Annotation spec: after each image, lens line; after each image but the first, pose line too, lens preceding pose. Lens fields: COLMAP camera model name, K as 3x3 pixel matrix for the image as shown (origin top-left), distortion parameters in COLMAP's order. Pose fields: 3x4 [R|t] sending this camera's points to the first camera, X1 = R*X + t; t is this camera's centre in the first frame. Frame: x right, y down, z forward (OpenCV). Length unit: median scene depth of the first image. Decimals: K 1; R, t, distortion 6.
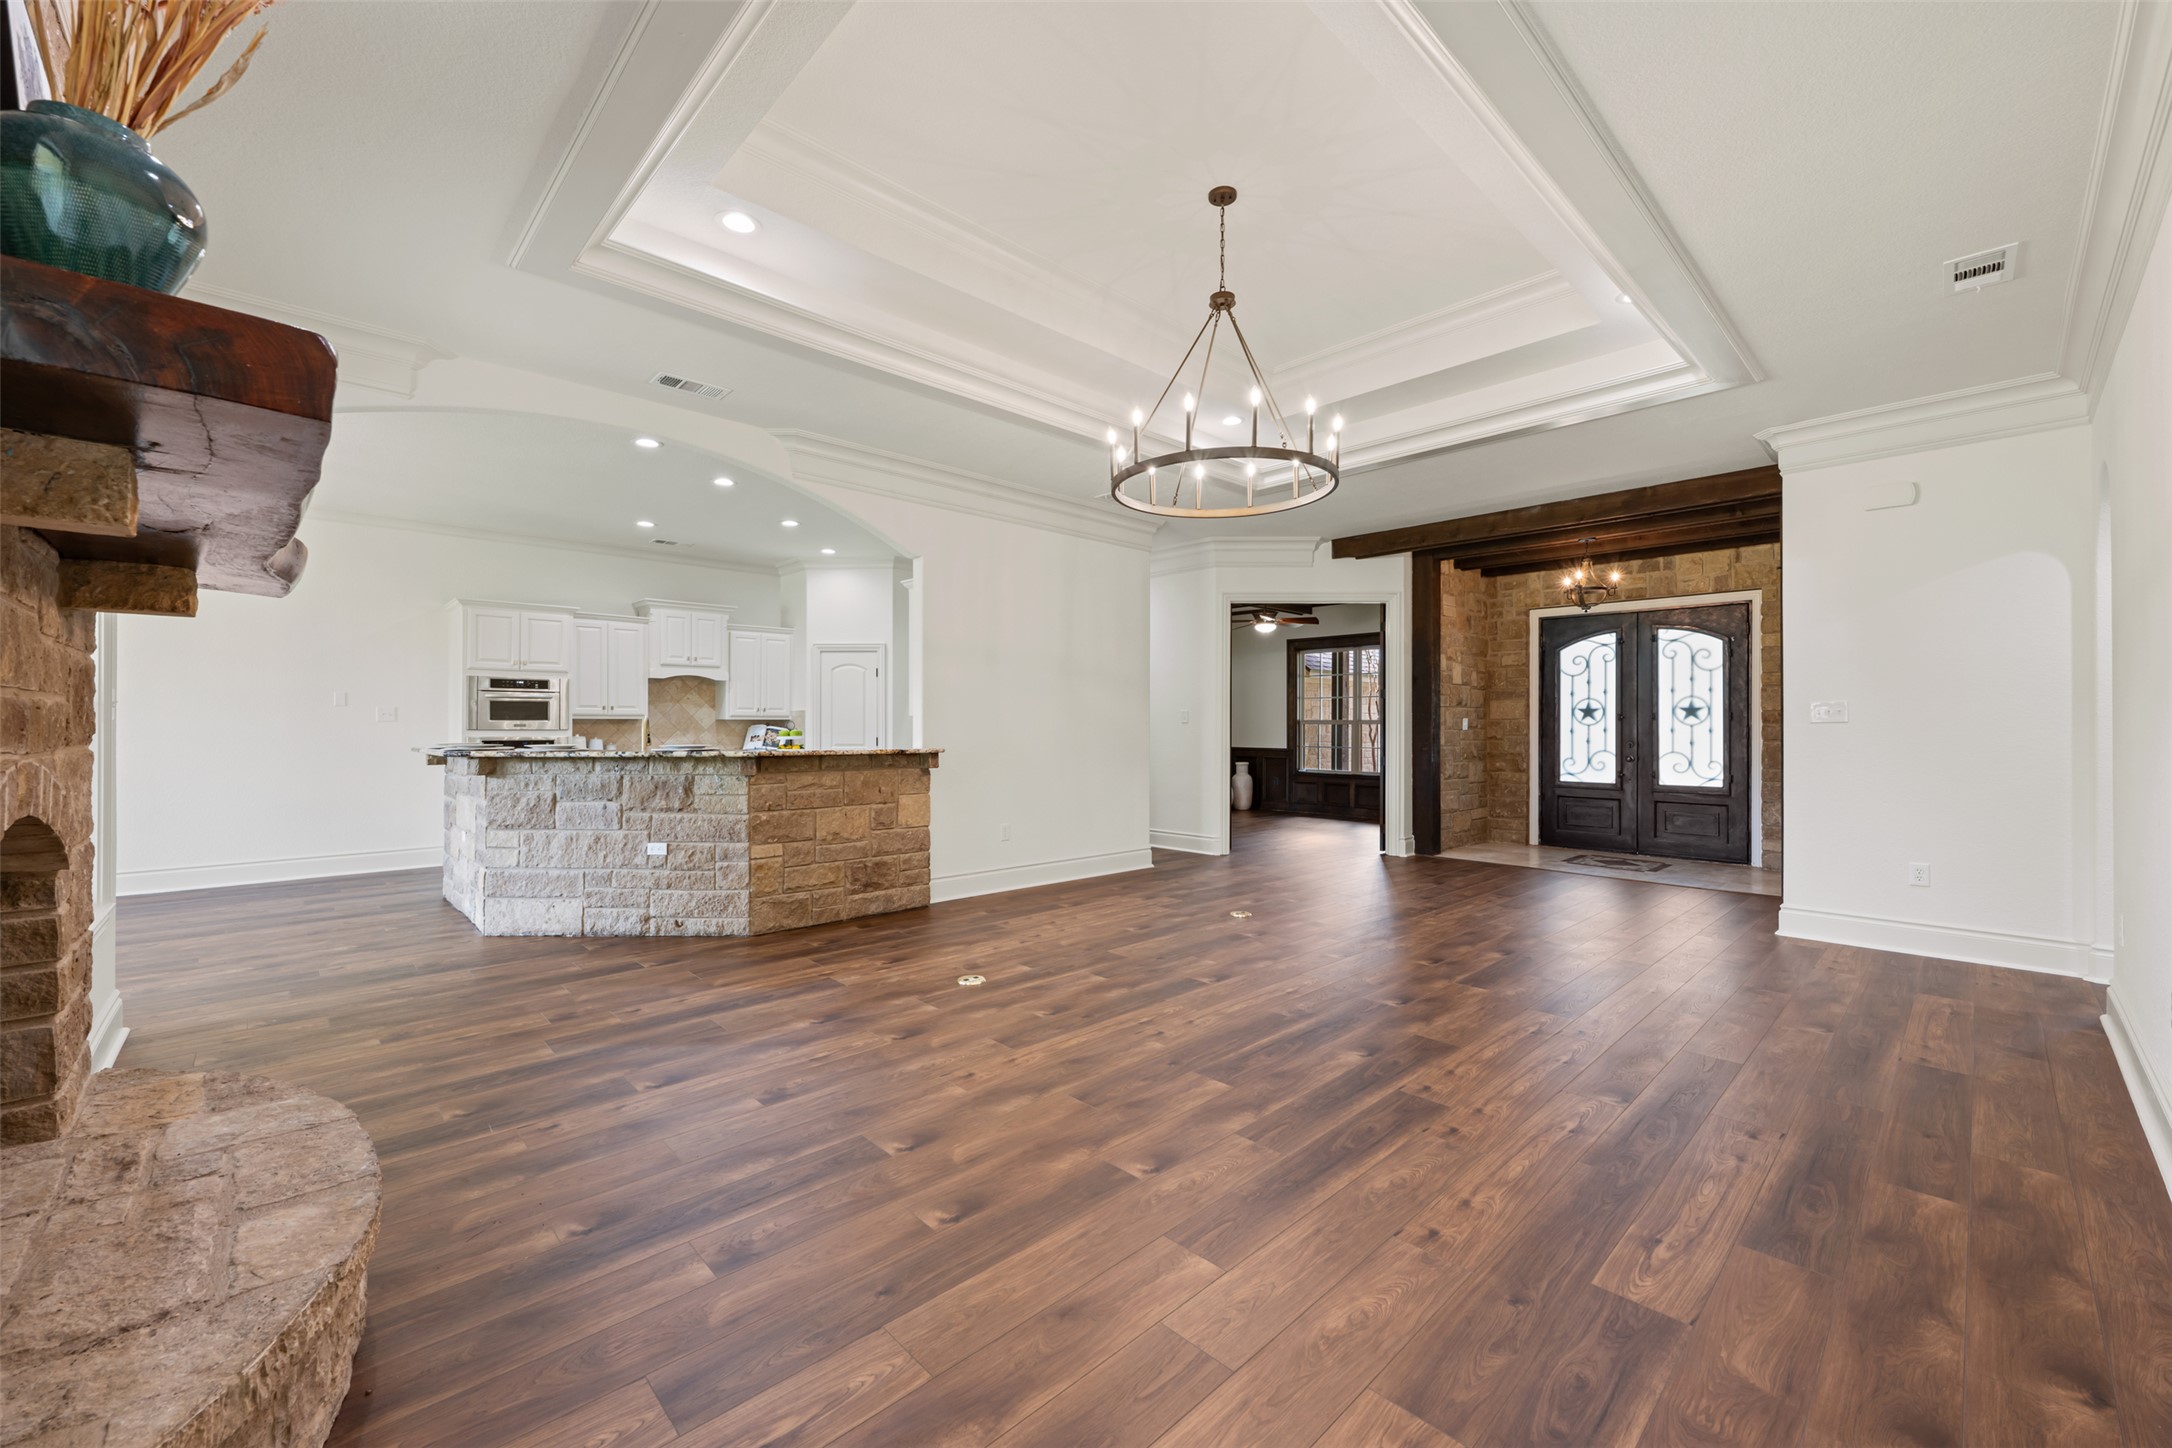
lens RADIAL K [[857.3, 0, 1089.9], [0, 857.3, 725.6], [0, 0, 1]] dist [0.001975, 0.000046]
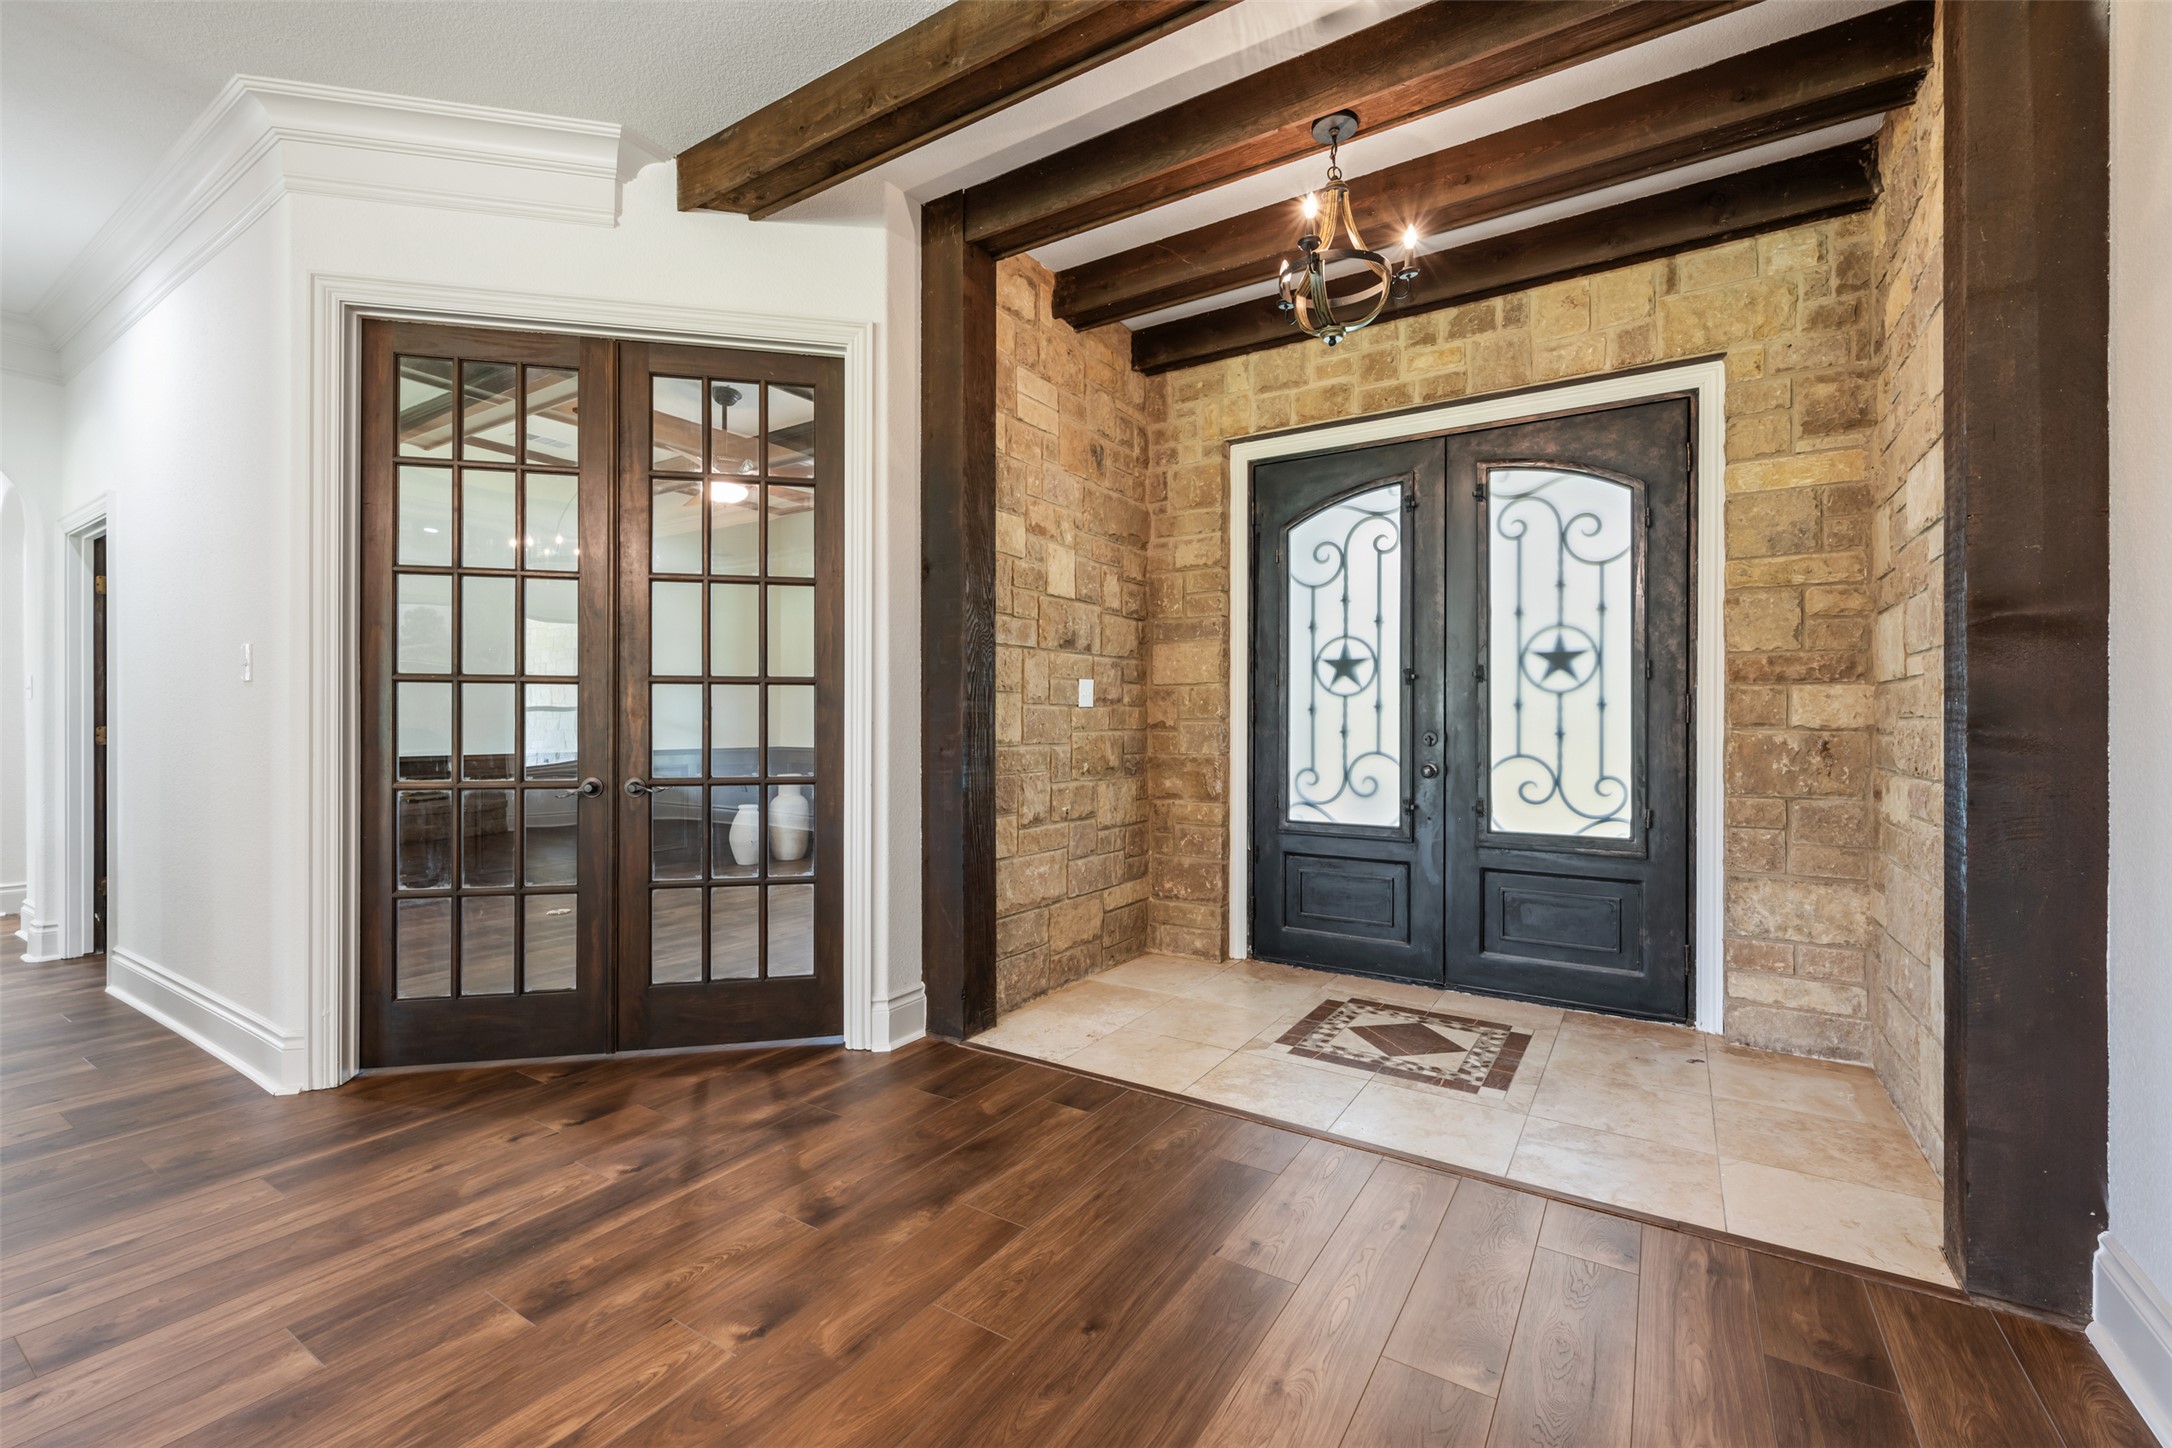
lens RADIAL K [[918.1, 0, 1087.5], [0, 918.1, 726.5], [0, 0, 1]] dist [0.002968, 0.000120]
pose [[0.971163, -0.001976, 0.238409, 0.346196], [0.000702, 0.999985, 0.005429, 0.013120], [-0.238416, -0.005105, 0.971150, 0.583098]]
